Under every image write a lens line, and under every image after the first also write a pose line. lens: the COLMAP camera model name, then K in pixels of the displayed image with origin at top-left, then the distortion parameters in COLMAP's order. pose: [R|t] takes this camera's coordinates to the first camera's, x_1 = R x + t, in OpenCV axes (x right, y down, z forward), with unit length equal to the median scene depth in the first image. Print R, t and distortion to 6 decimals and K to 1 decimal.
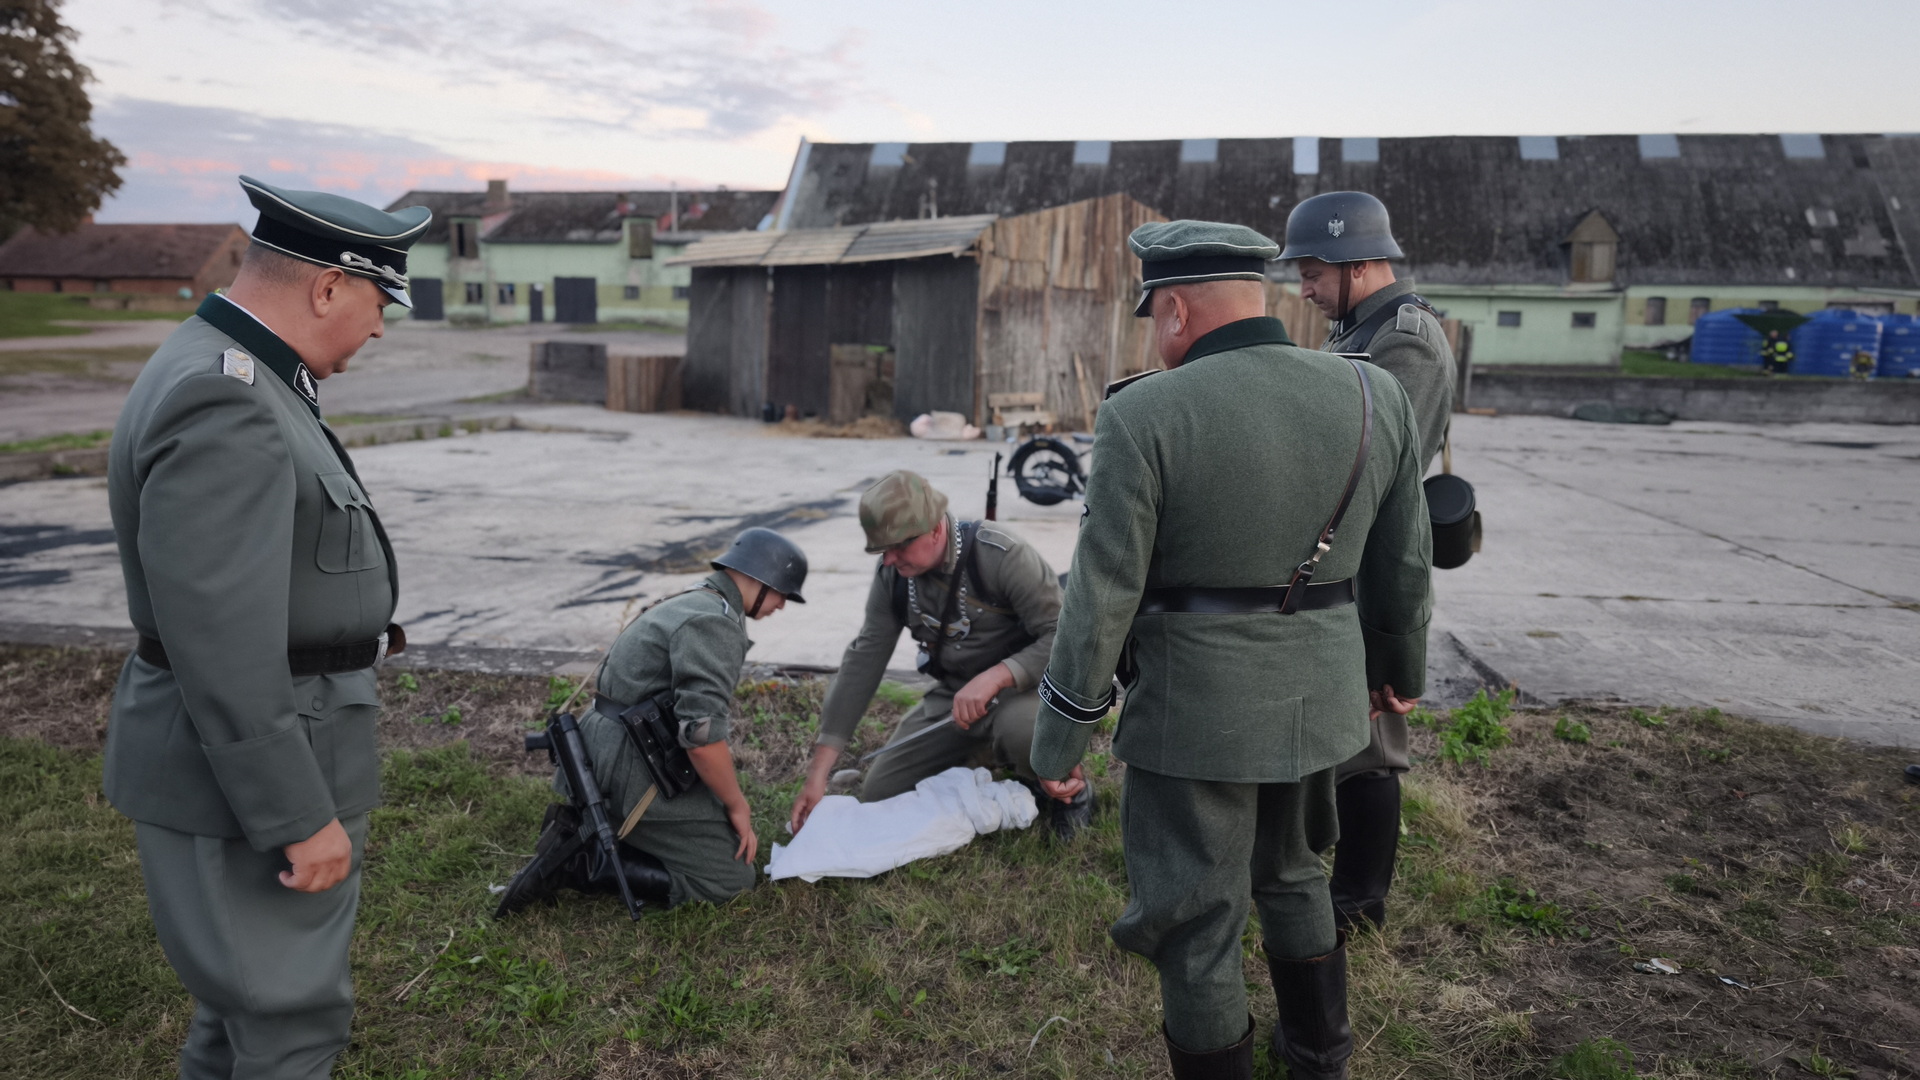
lens RADIAL K [[1320.0, 0, 967.4], [0, 1320.0, 550.9], [0, 0, 1]] dist [0.021531, -0.026572]
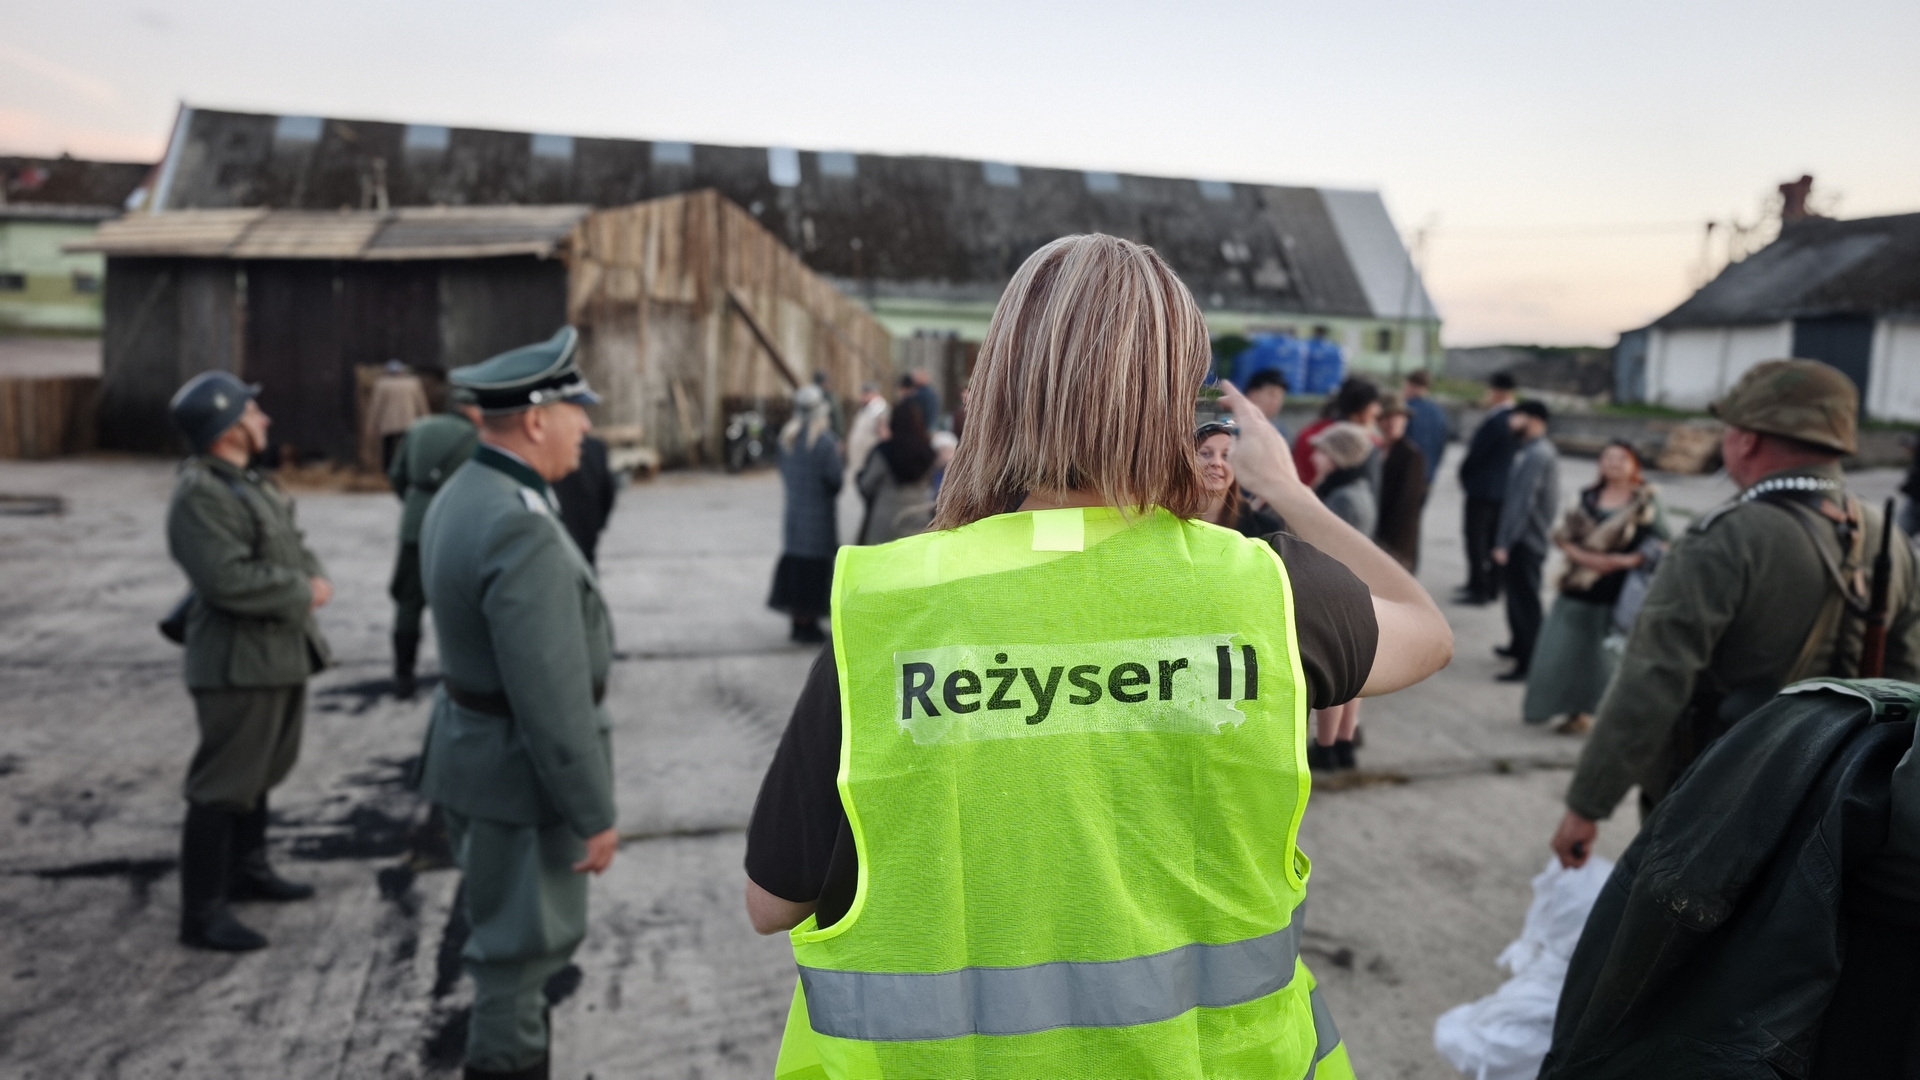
lens RADIAL K [[1347.5, 0, 965.7], [0, 1347.5, 440.8], [0, 0, 1]] dist [0.005970, -0.001942]
pose [[0.910981, -0.013383, 0.412231, -0.040447], [0.049284, 0.995844, -0.076582, -0.015415], [-0.409493, 0.090081, 0.907855, 0.069094]]
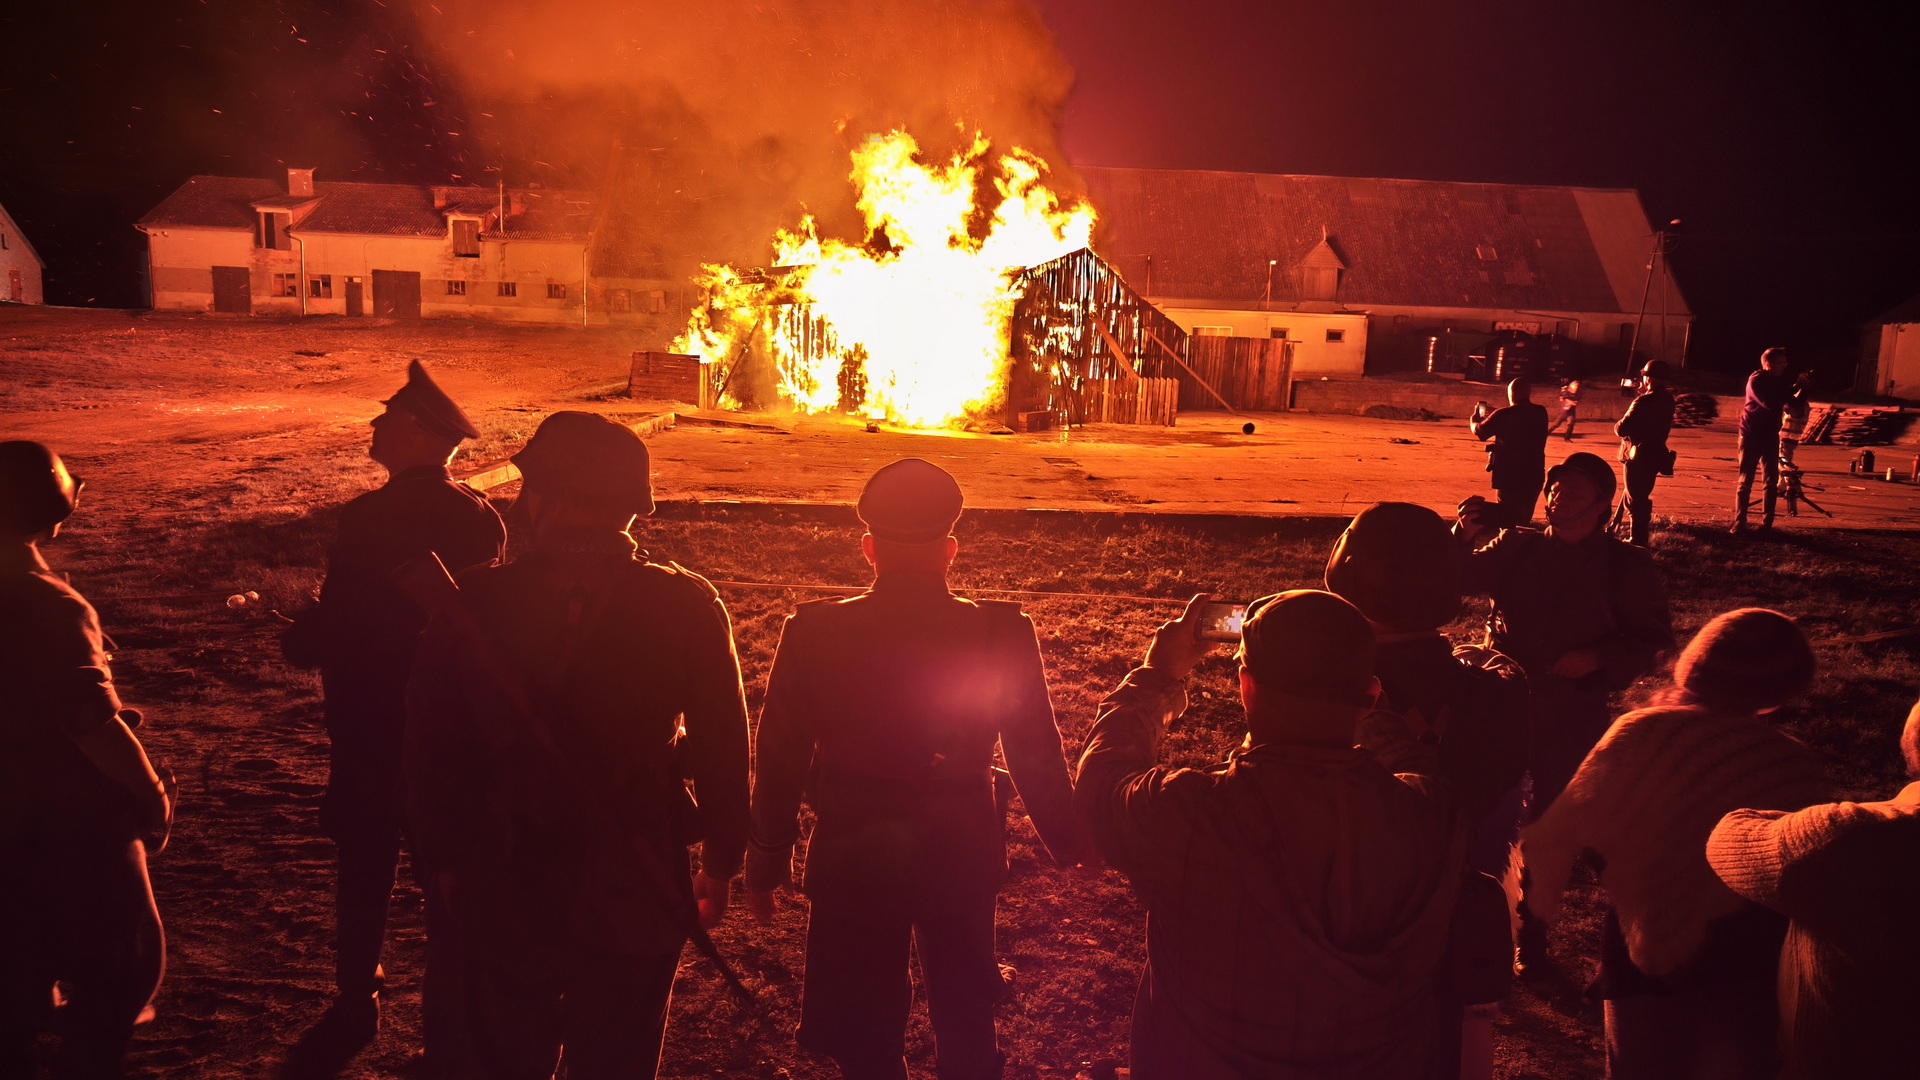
lens RADIAL K [[1324.0, 0, 972.2], [0, 1324.0, 541.3], [0, 0, 1]] dist [0.009081, -0.002246]
pose [[0.972639, -0.020609, 0.231407, -0.126167], [0.020542, 0.999785, 0.002699, 0.007394], [-0.231413, 0.002128, 0.972853, -0.107734]]
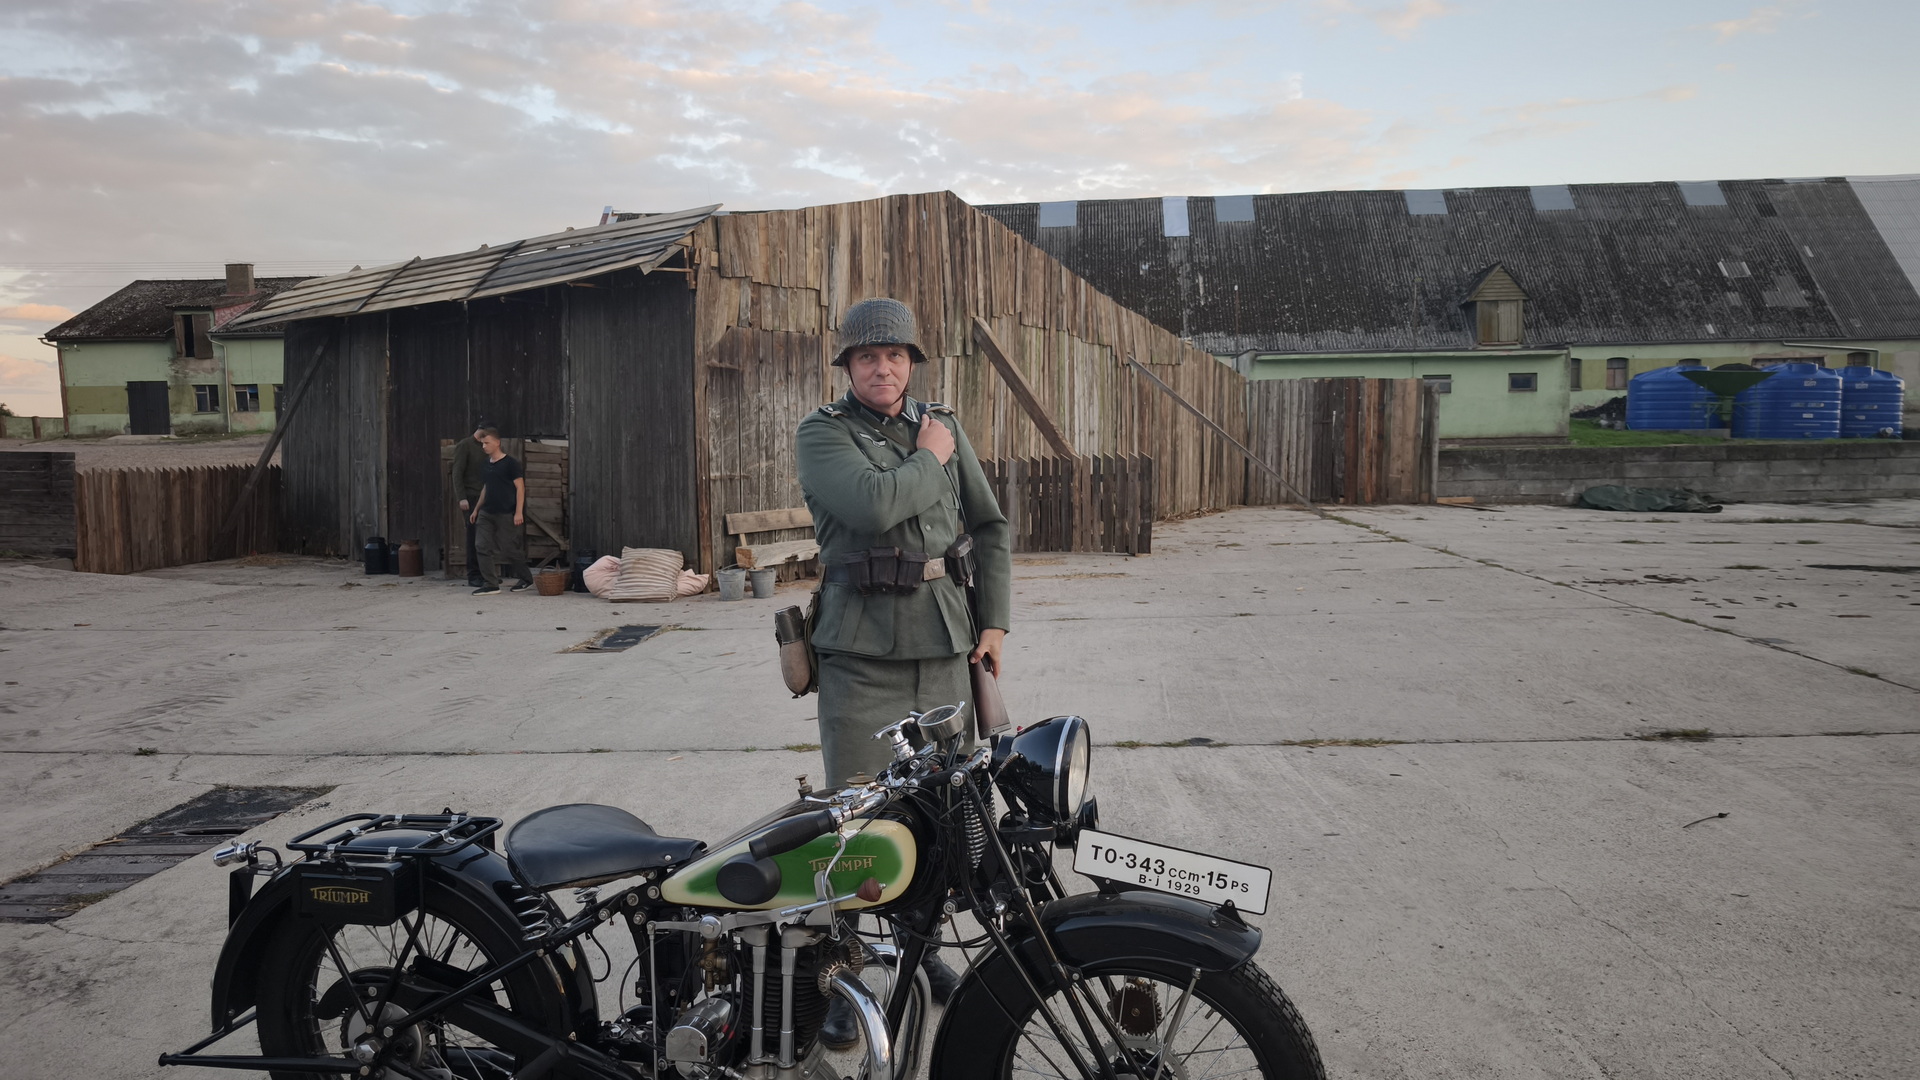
lens RADIAL K [[1324.0, 0, 972.2], [0, 1324.0, 541.3], [0, 0, 1]] dist [0.009081, -0.002246]
pose [[0.994386, -0.042338, 0.096972, 0.025592], [0.049736, 0.995928, -0.075193, -0.022092], [-0.093394, 0.079593, 0.992443, 0.159351]]
